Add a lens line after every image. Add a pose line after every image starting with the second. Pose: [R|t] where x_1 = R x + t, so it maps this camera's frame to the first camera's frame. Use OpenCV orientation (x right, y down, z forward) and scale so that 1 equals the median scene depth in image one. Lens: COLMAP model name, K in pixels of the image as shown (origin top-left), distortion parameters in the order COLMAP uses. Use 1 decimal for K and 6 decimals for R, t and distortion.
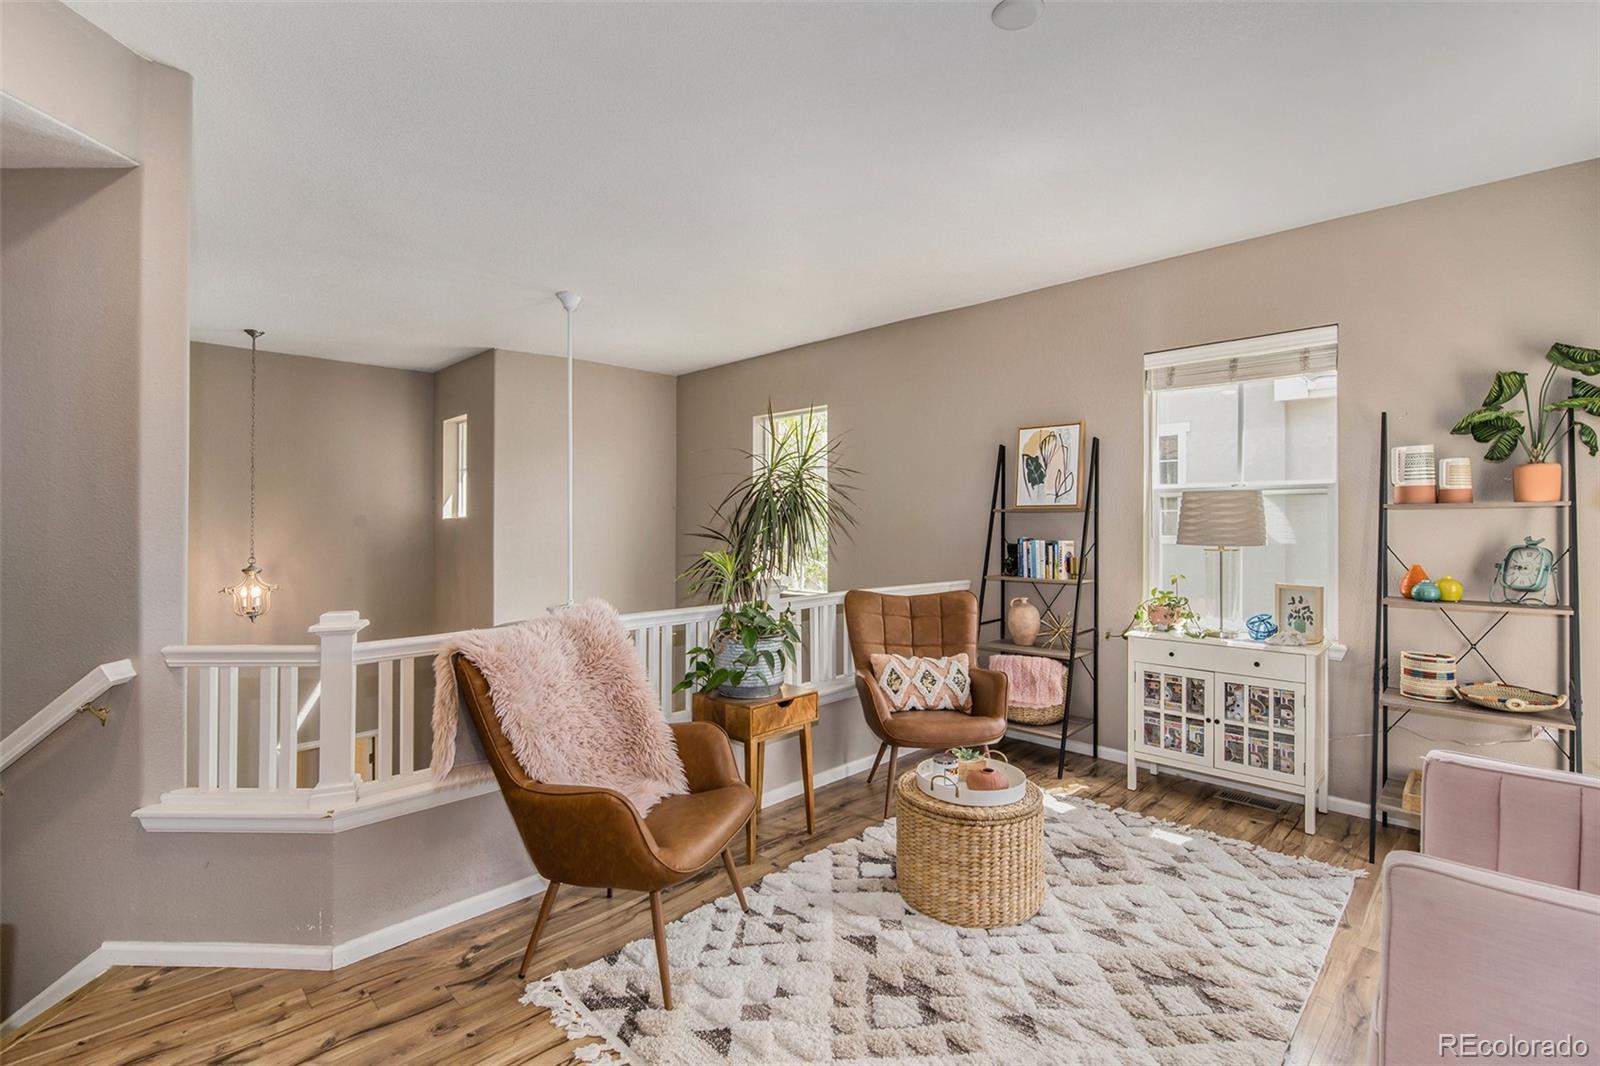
lens RADIAL K [[730.8, 0, 799.3], [0, 730.8, 518.2], [0, 0, 1]] dist [-0.005863, -0.006731]
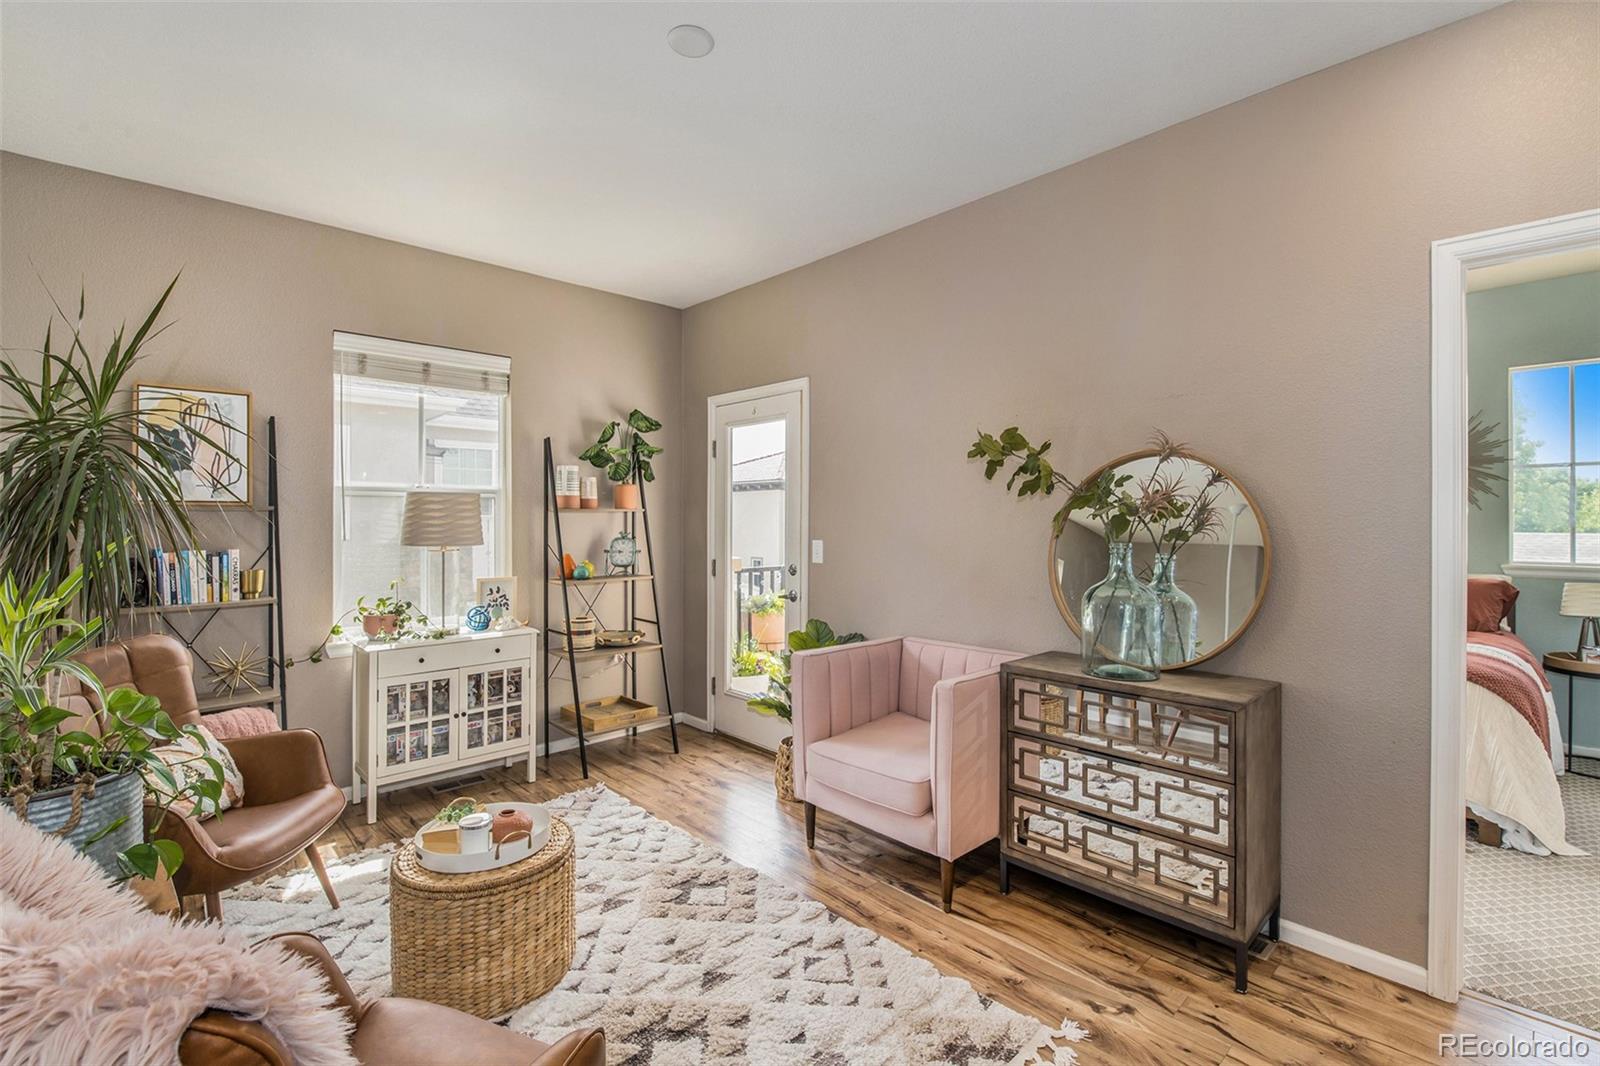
lens RADIAL K [[730.8, 0, 806.1], [0, 730.8, 532.7], [0, 0, 1]] dist [-0.005863, -0.006731]
pose [[0.016862, -0.017457, 0.999705, -0.460175], [-0.001353, 0.999846, 0.017482, 0.000179], [-0.999857, -0.001648, 0.016836, 0.495427]]
